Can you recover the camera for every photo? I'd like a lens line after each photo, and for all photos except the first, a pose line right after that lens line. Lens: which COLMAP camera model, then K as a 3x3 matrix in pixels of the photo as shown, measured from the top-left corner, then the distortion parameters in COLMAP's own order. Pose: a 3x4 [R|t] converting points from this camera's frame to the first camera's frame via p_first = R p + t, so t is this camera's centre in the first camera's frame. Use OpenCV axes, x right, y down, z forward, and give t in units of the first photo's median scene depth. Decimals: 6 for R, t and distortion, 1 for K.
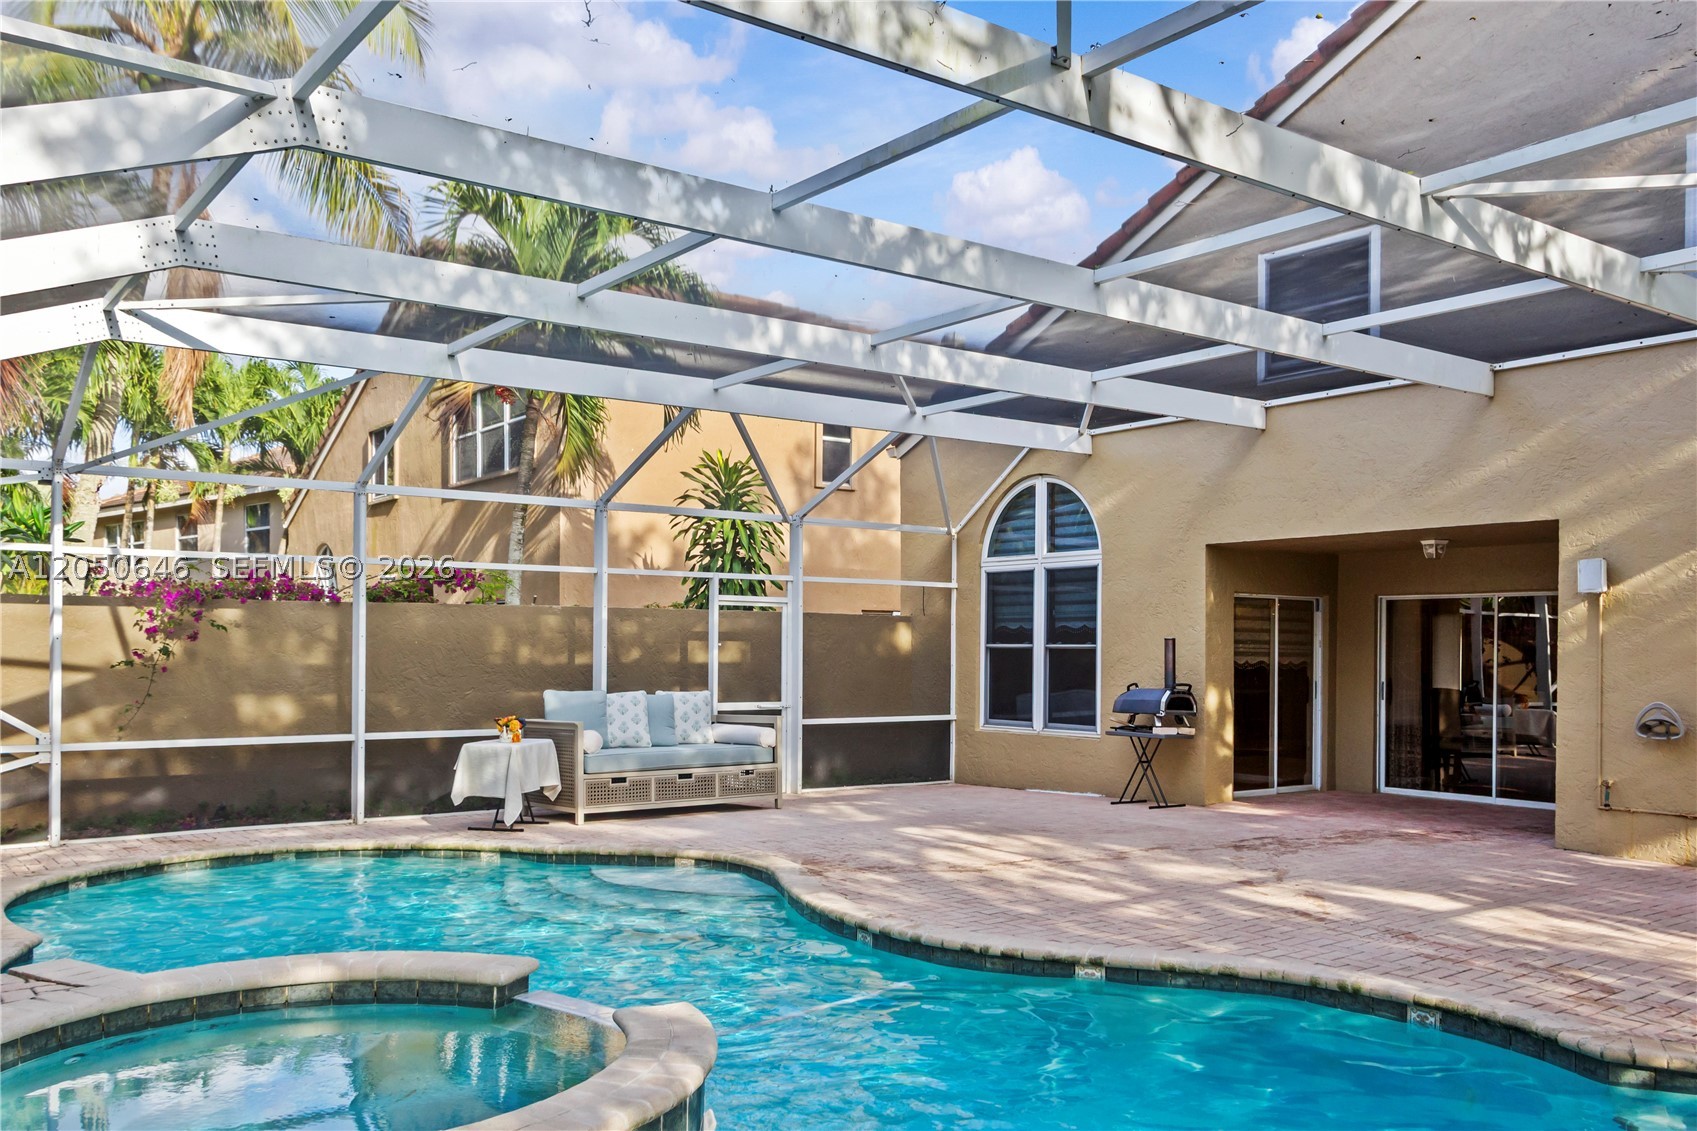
lens RADIAL K [[1374.6, 0, 844.3], [0, 1374.6, 477.3], [0, 0, 1]] dist [0.002406, 0.009403]
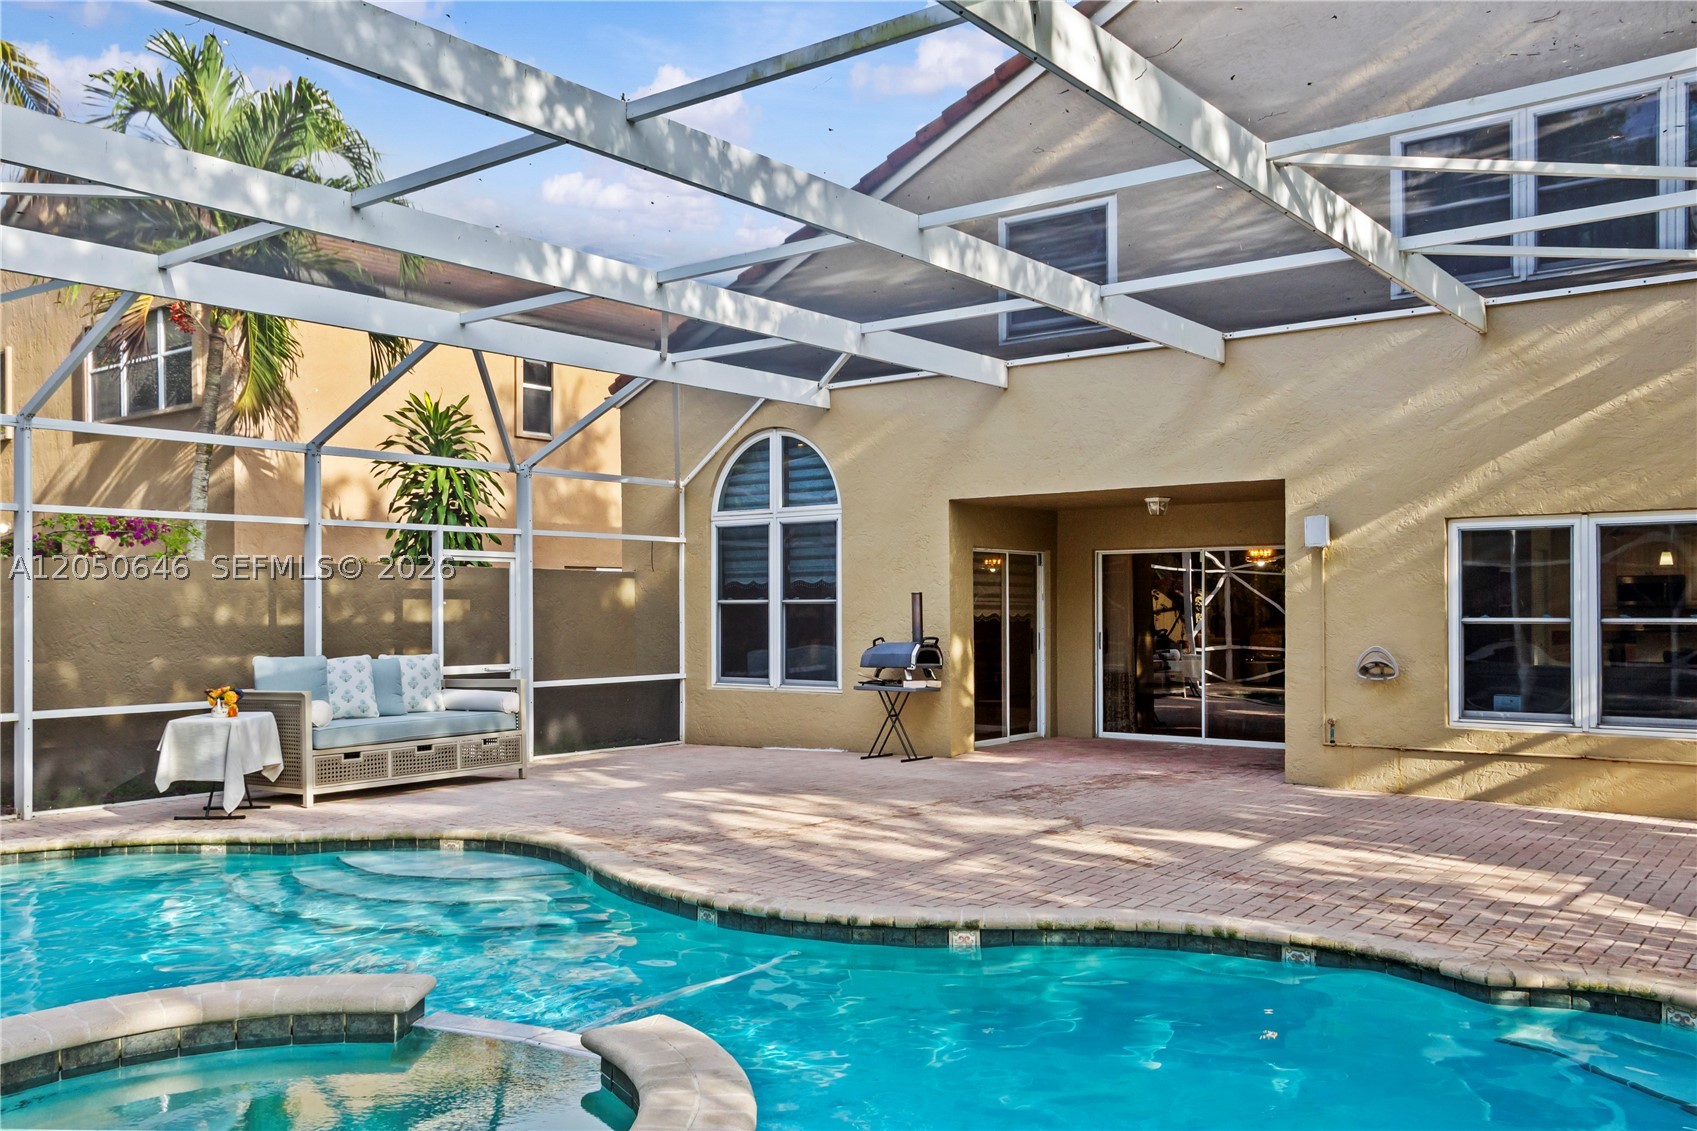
lens RADIAL K [[1362.7, 0, 845.9], [0, 1362.7, 453.7], [0, 0, 1]] dist [-0.002128, 0.004545]
pose [[0.962095, 0.019989, 0.271980, -0.096112], [-0.023539, 0.999675, 0.009793, 0.007753], [-0.271696, -0.015824, 0.962253, 0.061039]]
